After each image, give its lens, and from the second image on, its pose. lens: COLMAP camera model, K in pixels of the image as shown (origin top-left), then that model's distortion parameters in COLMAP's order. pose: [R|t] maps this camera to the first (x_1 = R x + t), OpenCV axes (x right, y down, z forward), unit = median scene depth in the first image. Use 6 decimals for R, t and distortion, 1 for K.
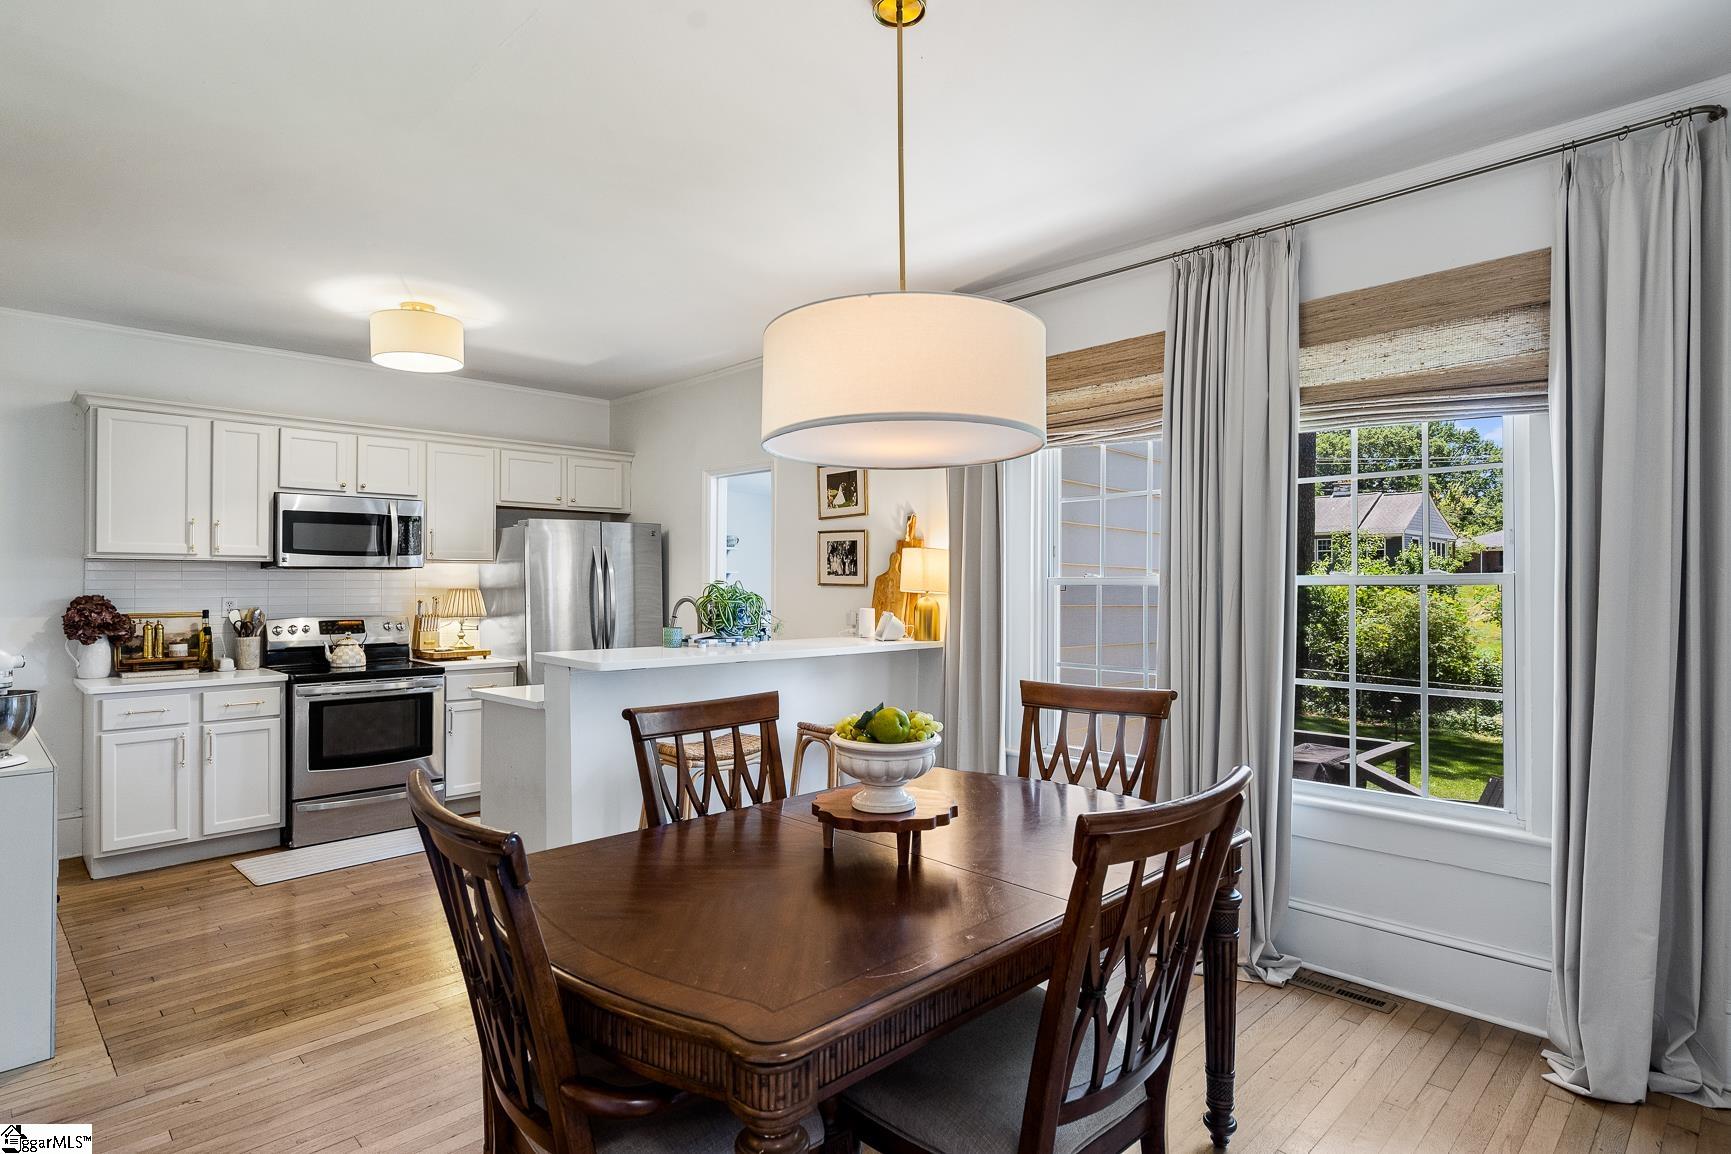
lens RADIAL K [[954.1, 0, 902.7], [0, 954.1, 579.0], [0, 0, 1]] dist [0.002583, 0.001310]
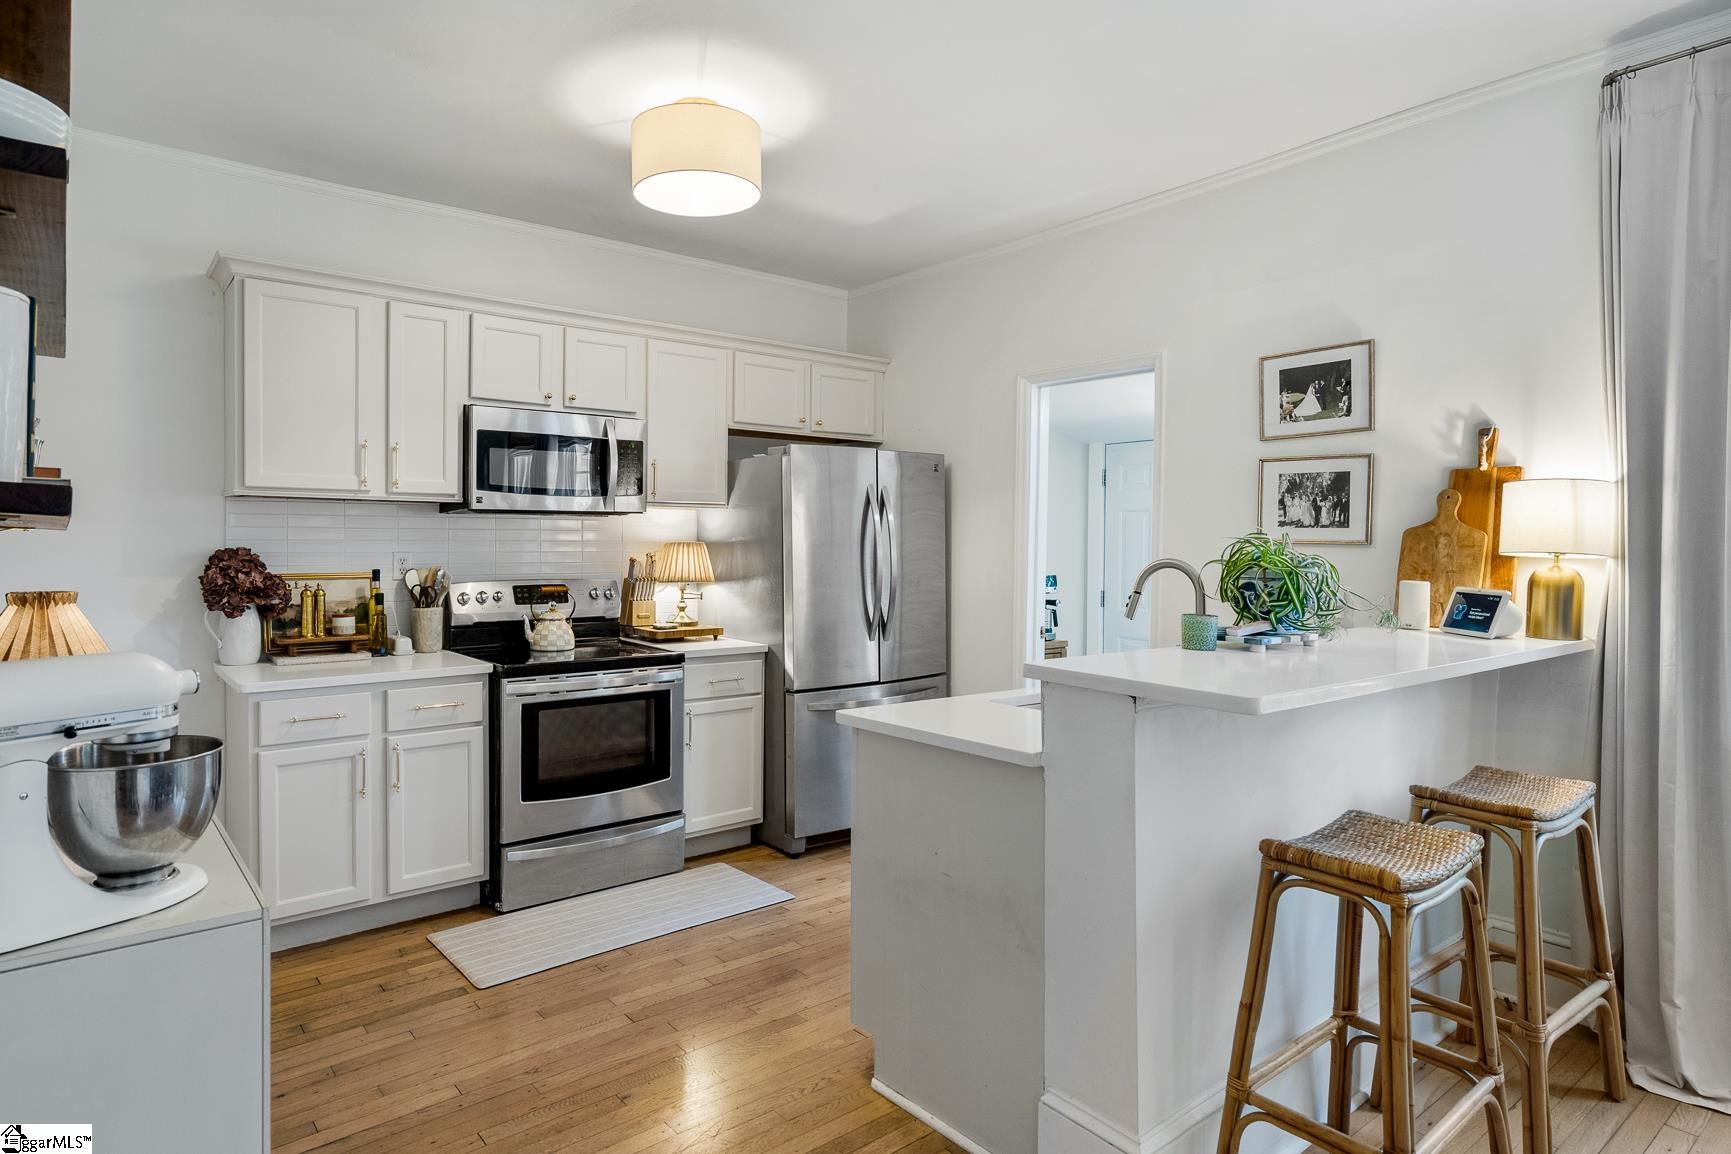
lens RADIAL K [[954.1, 0, 794.7], [0, 954.1, 558.8], [0, 0, 1]] dist [0.002583, 0.001310]
pose [[0.992636, 0.010353, -0.120693, -0.330880], [-0.007279, 0.999638, 0.025884, 0.003383], [0.120918, -0.024815, 0.992352, 0.326549]]
